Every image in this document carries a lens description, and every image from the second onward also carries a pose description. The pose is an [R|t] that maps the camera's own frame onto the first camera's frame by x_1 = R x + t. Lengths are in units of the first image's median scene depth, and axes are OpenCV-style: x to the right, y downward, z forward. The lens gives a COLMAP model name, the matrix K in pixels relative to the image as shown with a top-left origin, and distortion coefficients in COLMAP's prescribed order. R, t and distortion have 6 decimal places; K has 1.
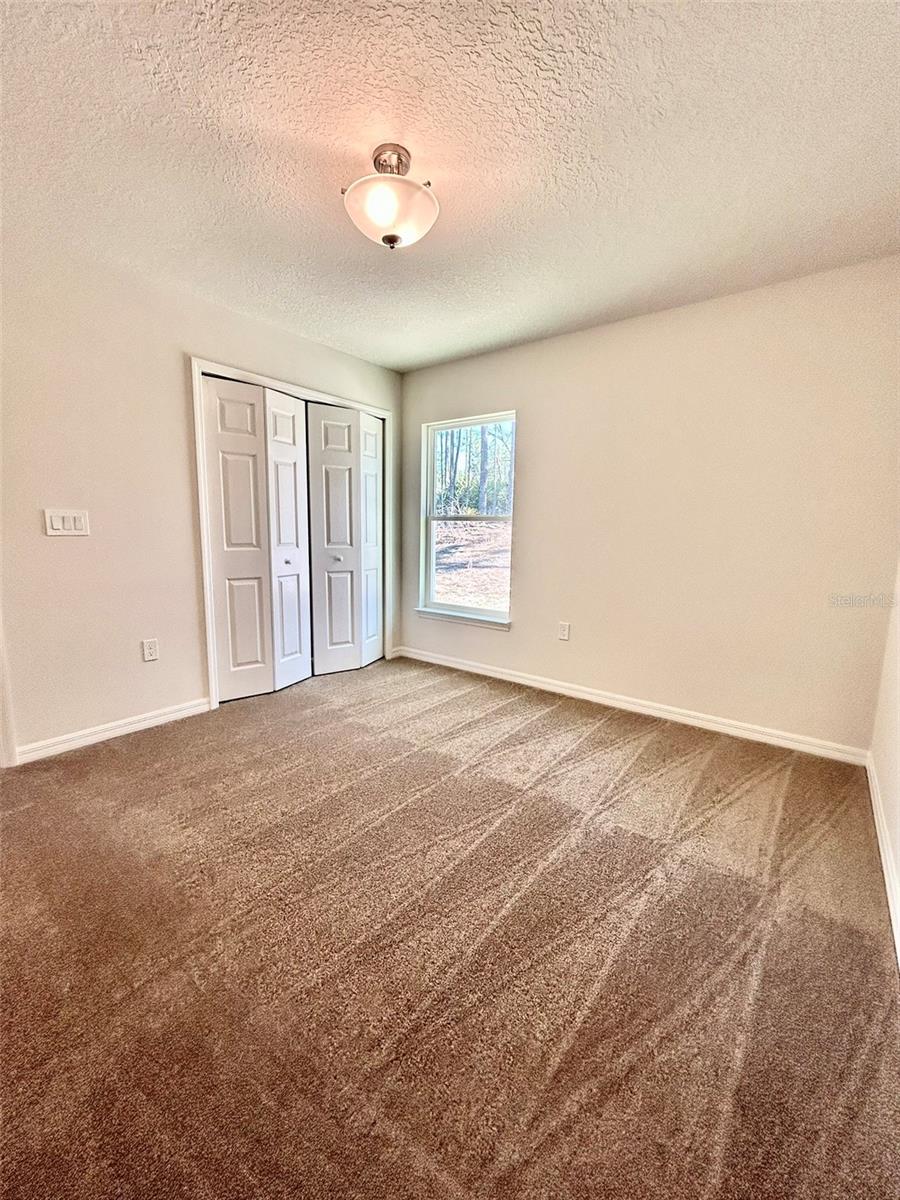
lens RADIAL K [[482.7, 0, 450.0], [0, 482.7, 600.0], [0, 0, 1]] dist [-0.000895, -0.000123]
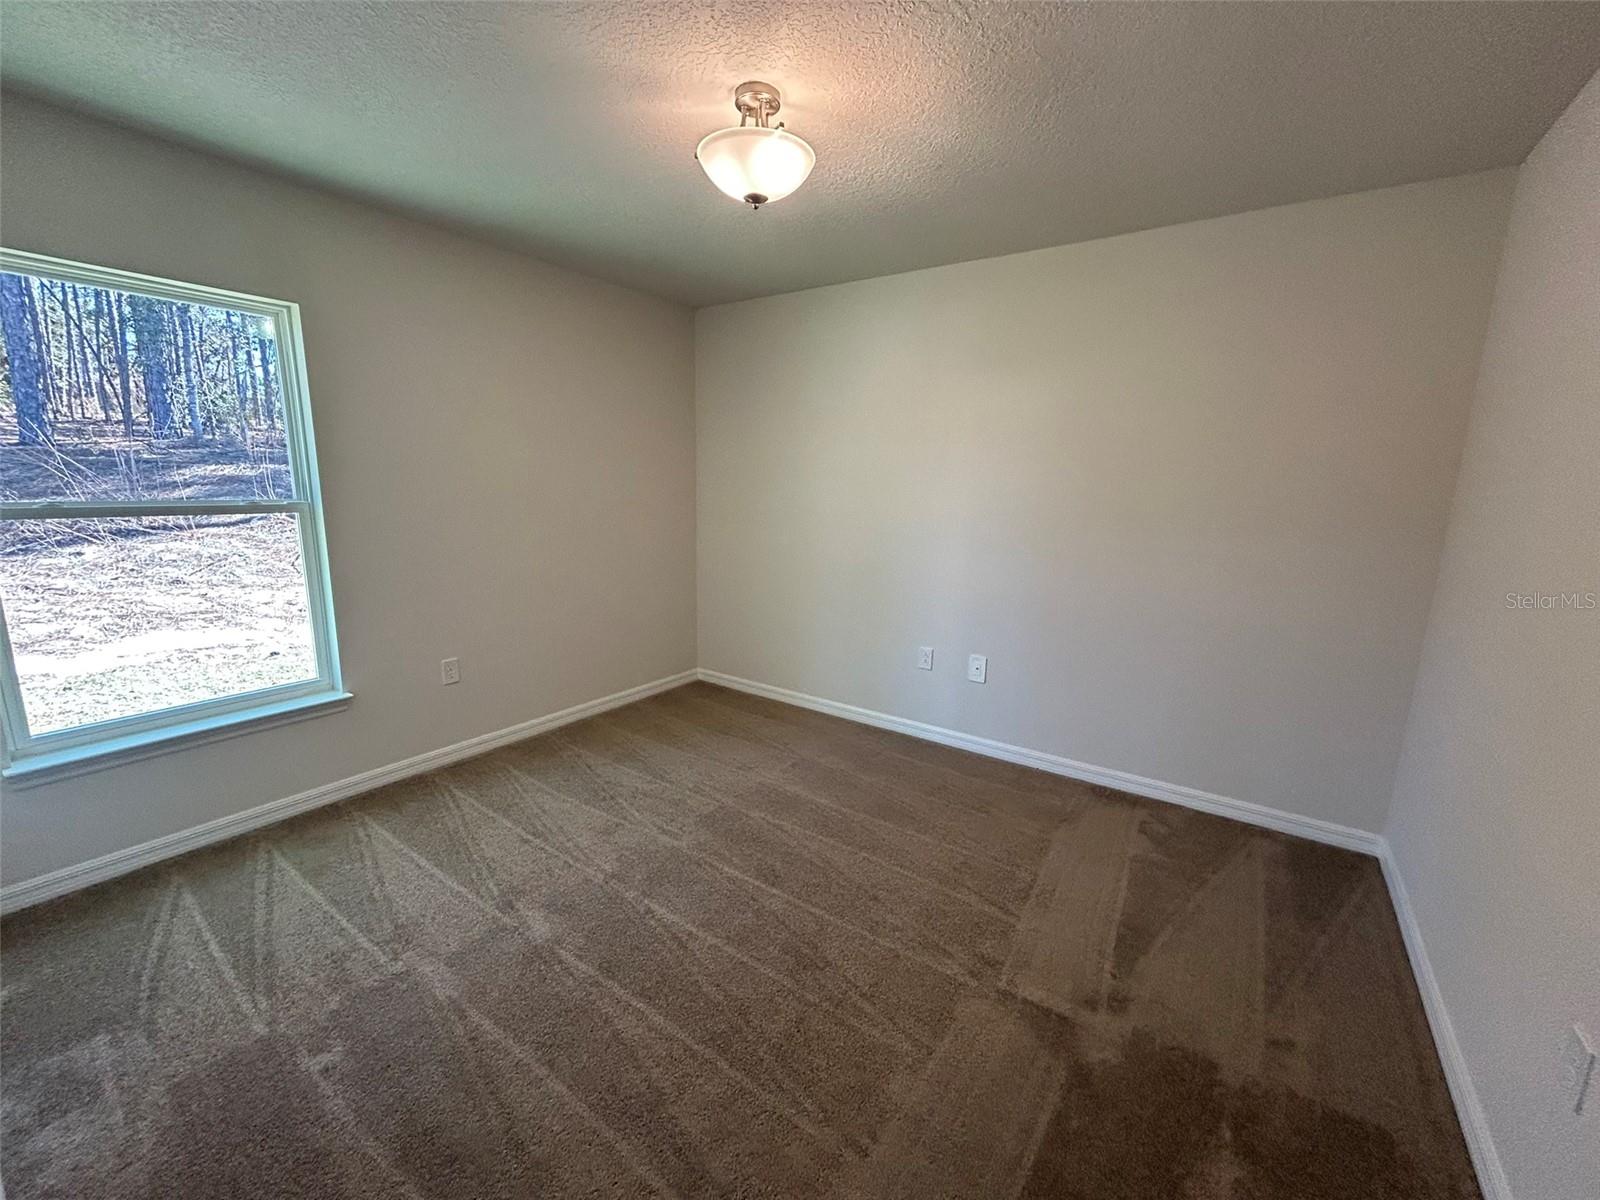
lens RADIAL K [[643.7, 0, 795.6], [0, 643.7, 601.1], [0, 0, 1]] dist [-0.000895, -0.000123]
pose [[-0.050093, -0.200004, 0.978514, -0.807228], [0.127009, 0.970514, 0.204870, -0.190543], [-0.990636, 0.134543, -0.023214, 0.655293]]
